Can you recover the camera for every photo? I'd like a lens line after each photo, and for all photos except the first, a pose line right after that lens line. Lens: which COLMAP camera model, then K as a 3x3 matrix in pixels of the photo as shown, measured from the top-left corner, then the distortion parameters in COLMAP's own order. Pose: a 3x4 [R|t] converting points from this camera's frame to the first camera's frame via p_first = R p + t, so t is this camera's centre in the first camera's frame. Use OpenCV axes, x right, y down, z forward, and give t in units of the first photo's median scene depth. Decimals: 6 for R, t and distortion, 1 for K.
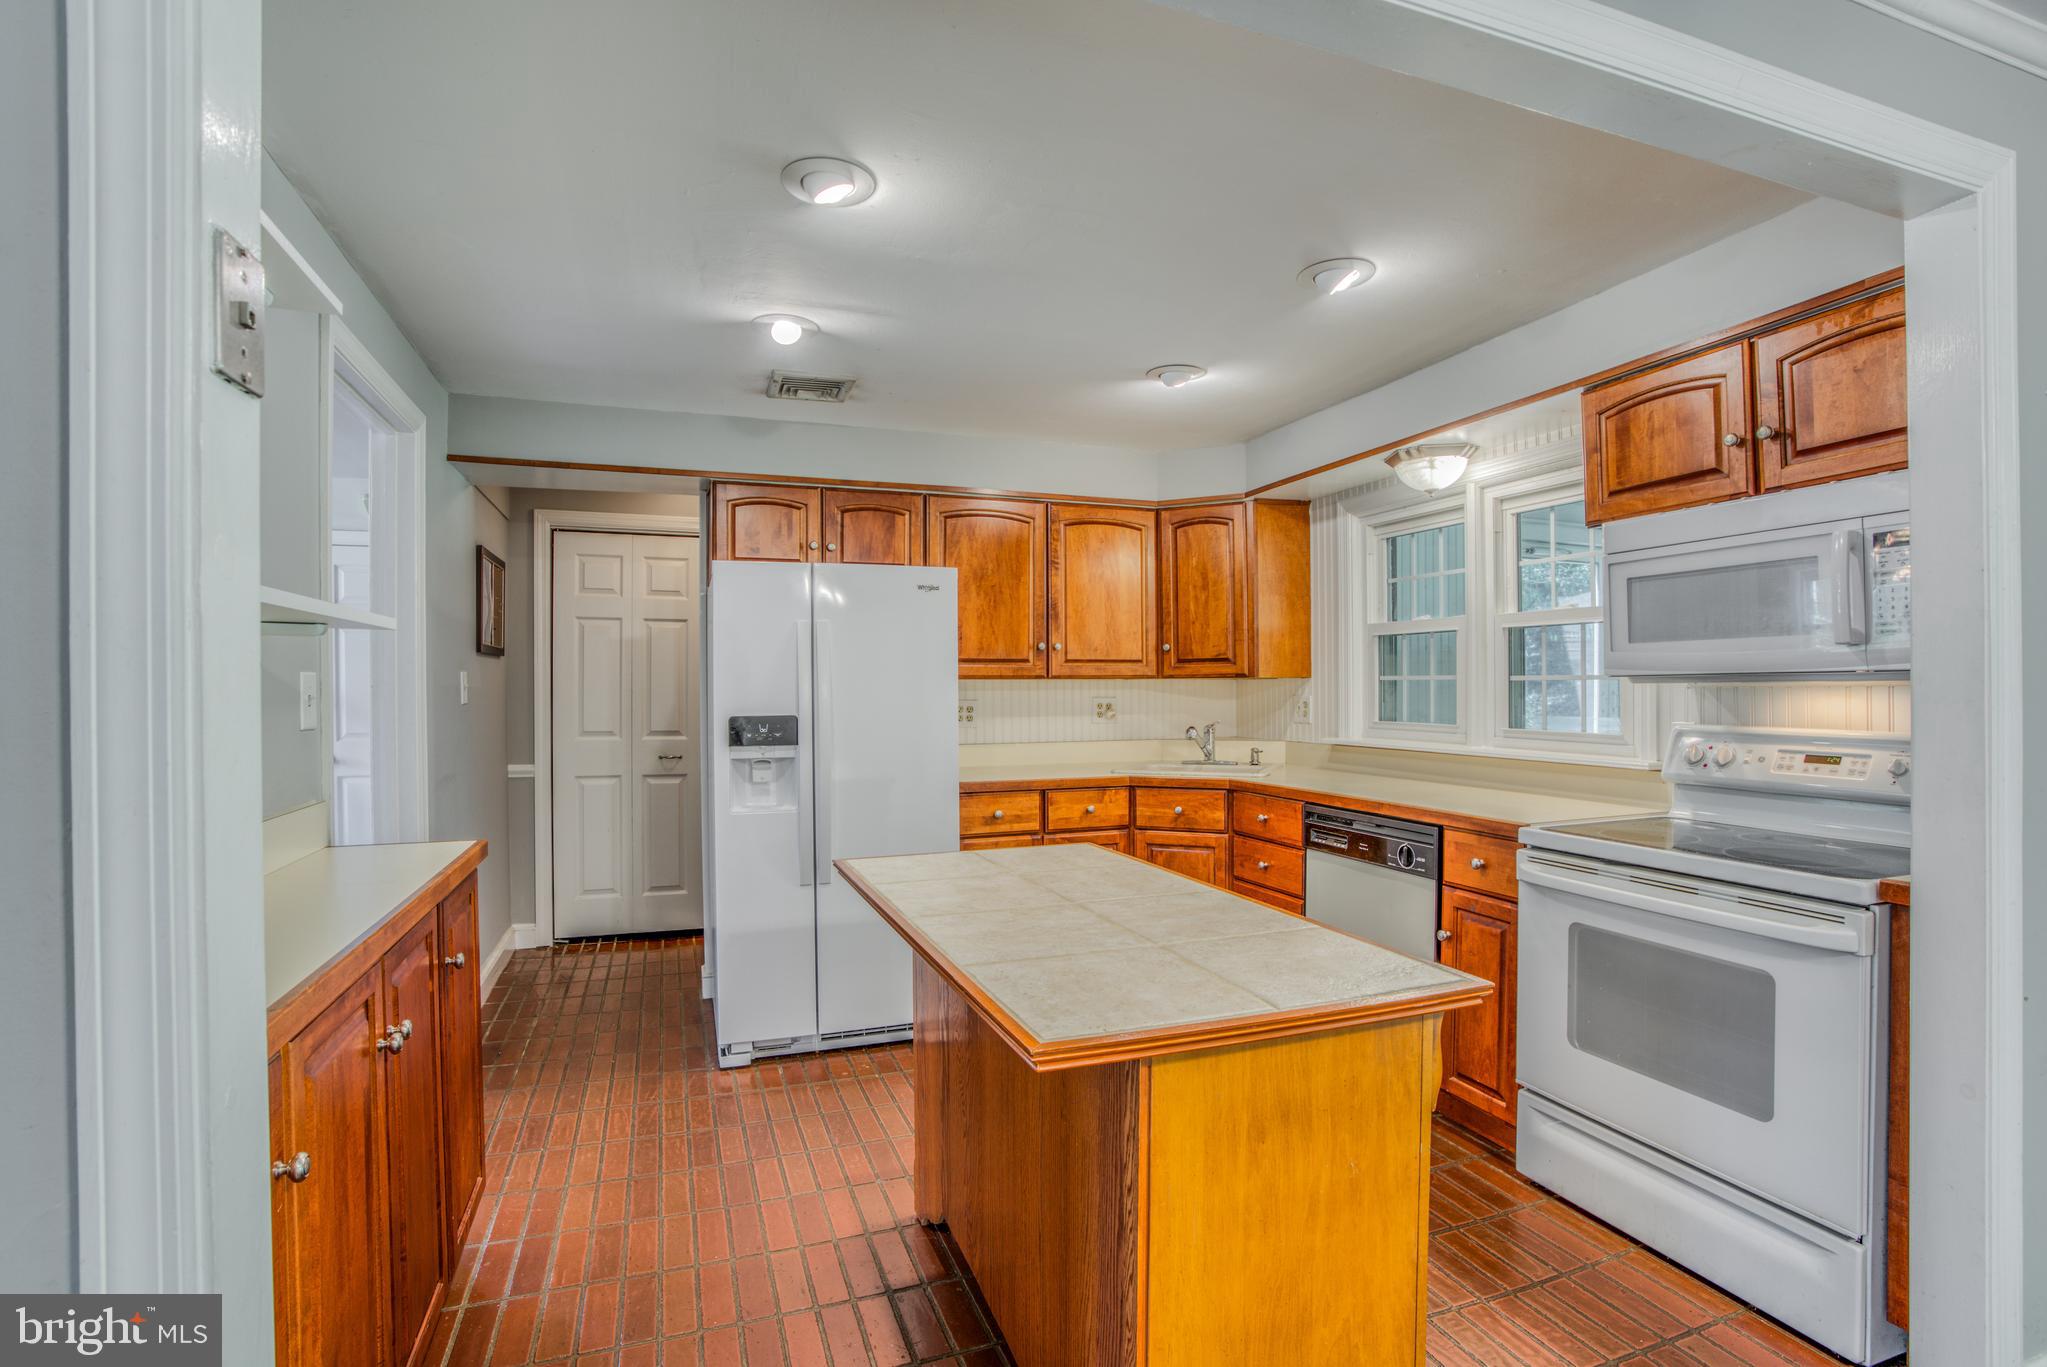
lens RADIAL K [[965.7, 0, 1038.7], [0, 965.7, 691.4], [0, 0, 1]] dist [-0.058671, 0.020261]
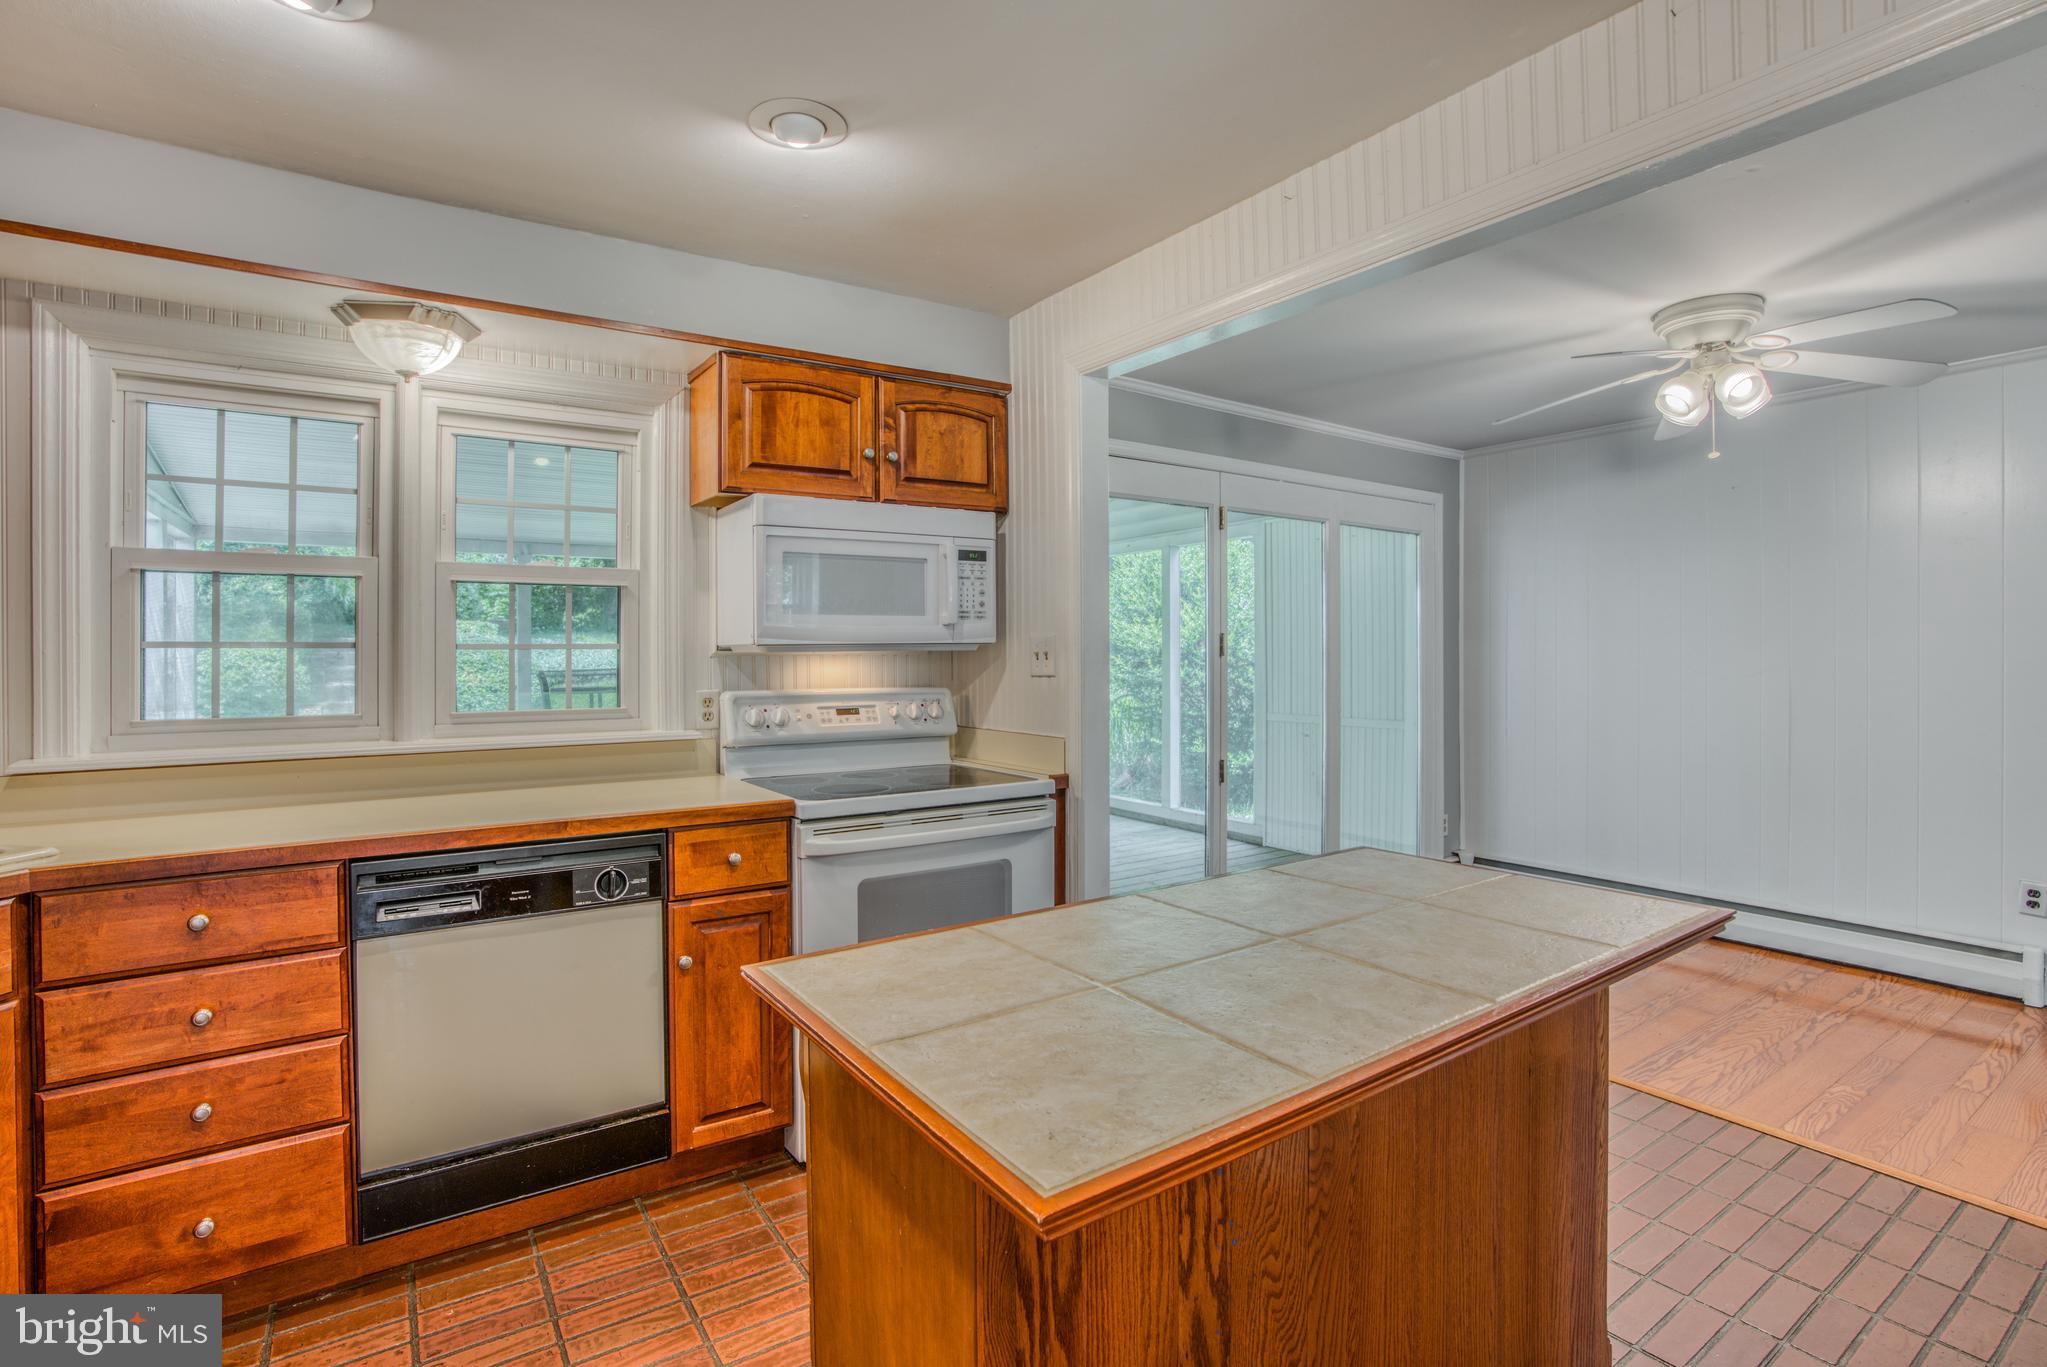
lens RADIAL K [[965.7, 0, 1008.4], [0, 965.7, 645.9], [0, 0, 1]] dist [-0.058671, 0.020261]
pose [[-0.214574, 0.010719, 0.976649, -0.353611], [0.011816, 0.999895, -0.008378, -0.002723], [-0.976636, 0.009743, -0.214678, 0.739732]]
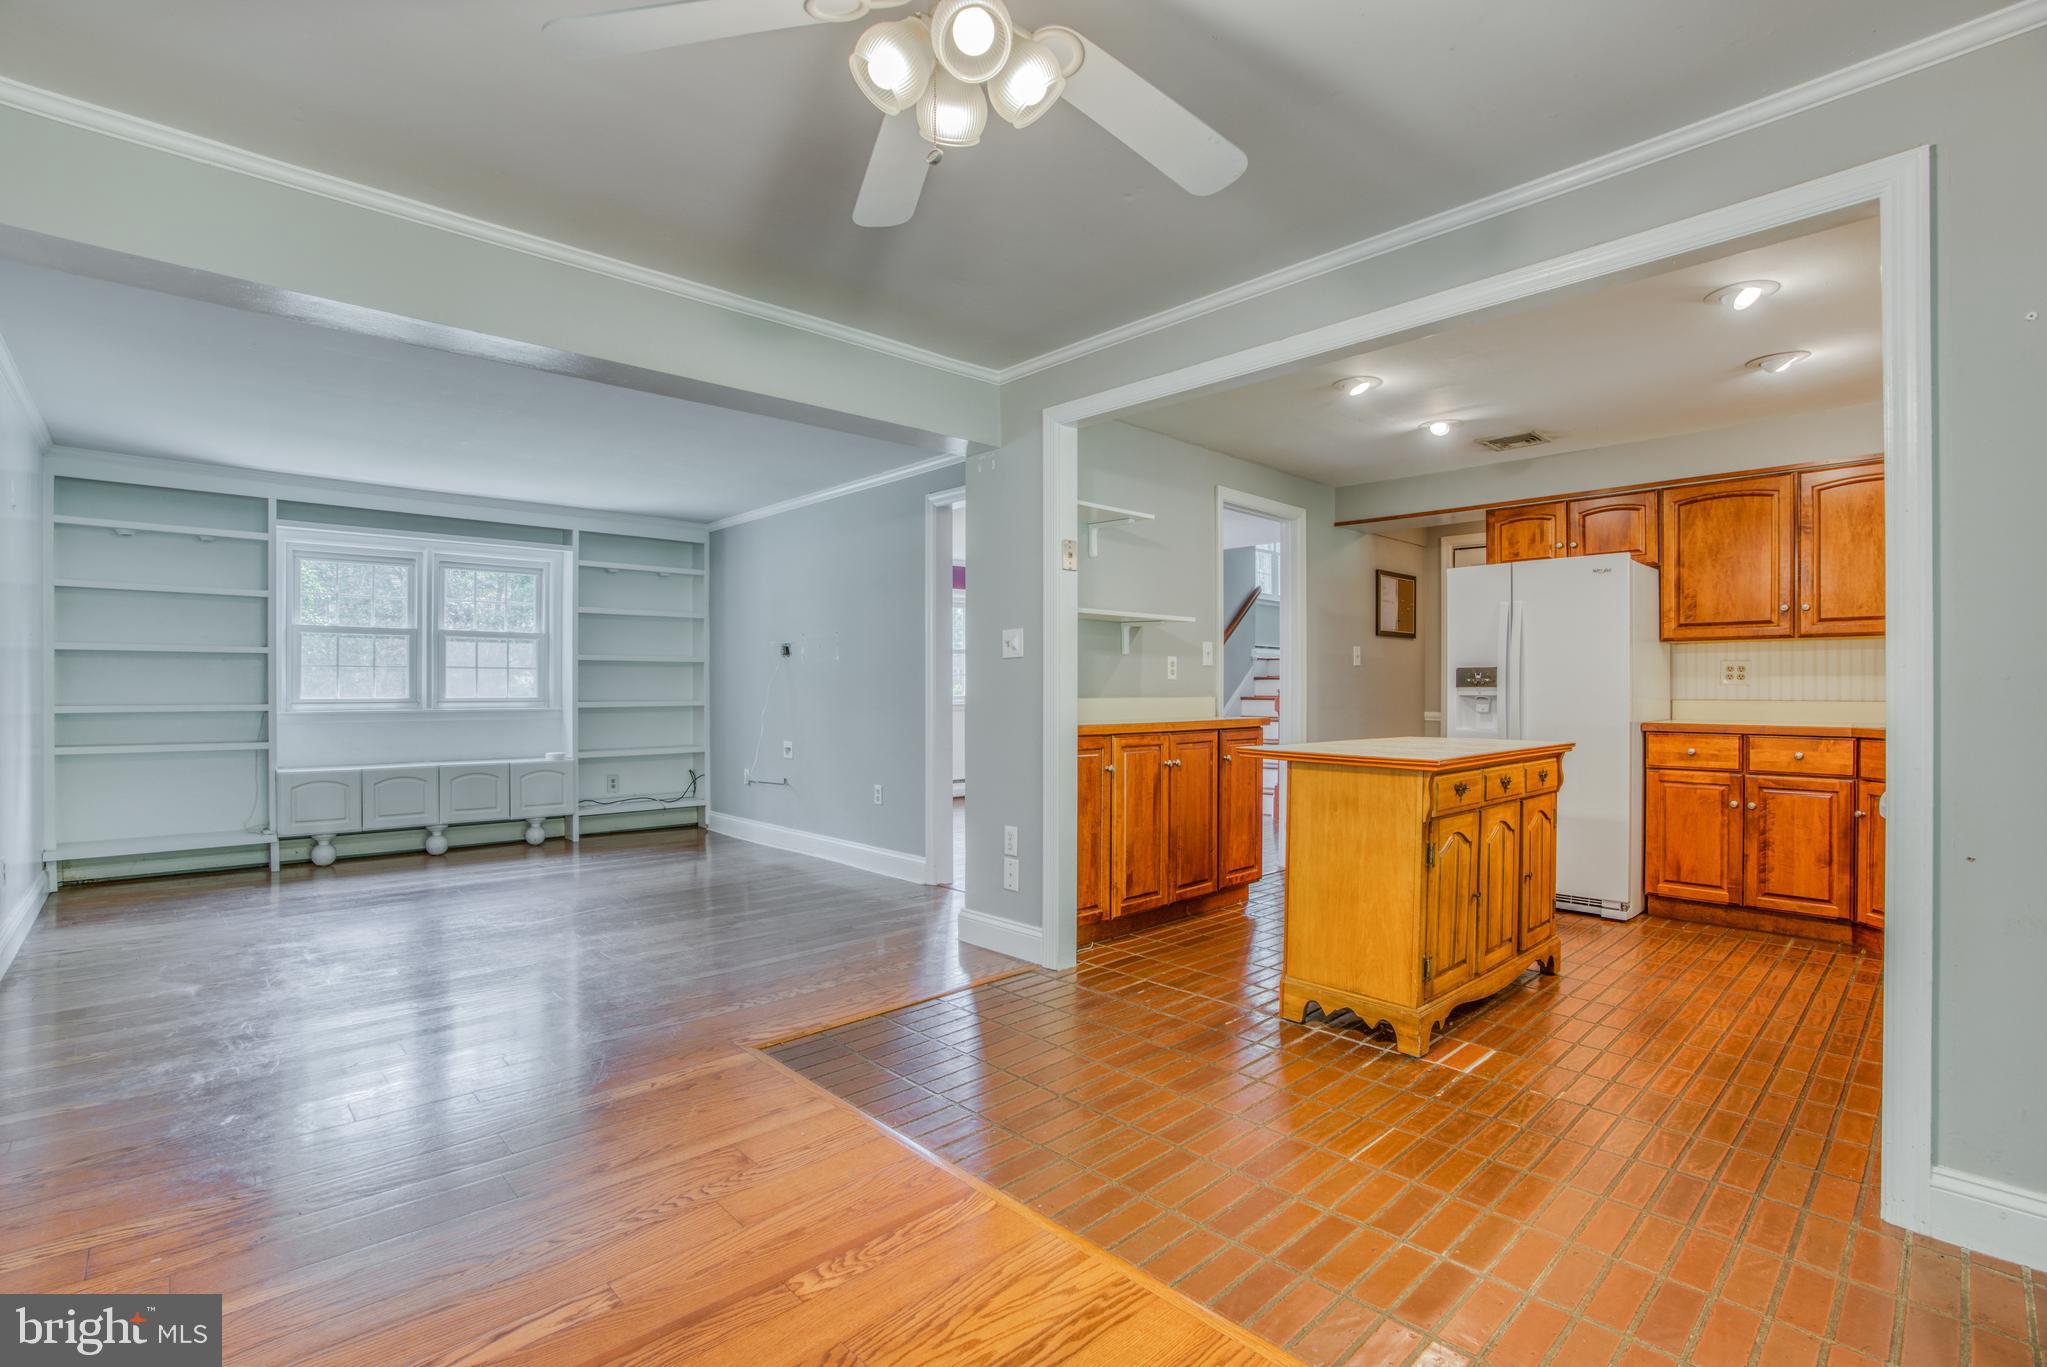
lens RADIAL K [[965.7, 0, 981.7], [0, 965.7, 694.6], [0, 0, 1]] dist [-0.058671, 0.020261]
pose [[0.363425, 0.010573, -0.931563, 0.807112], [-0.007418, 0.999937, 0.008455, 0.060191], [0.931594, 0.003837, 0.363480, -0.270495]]
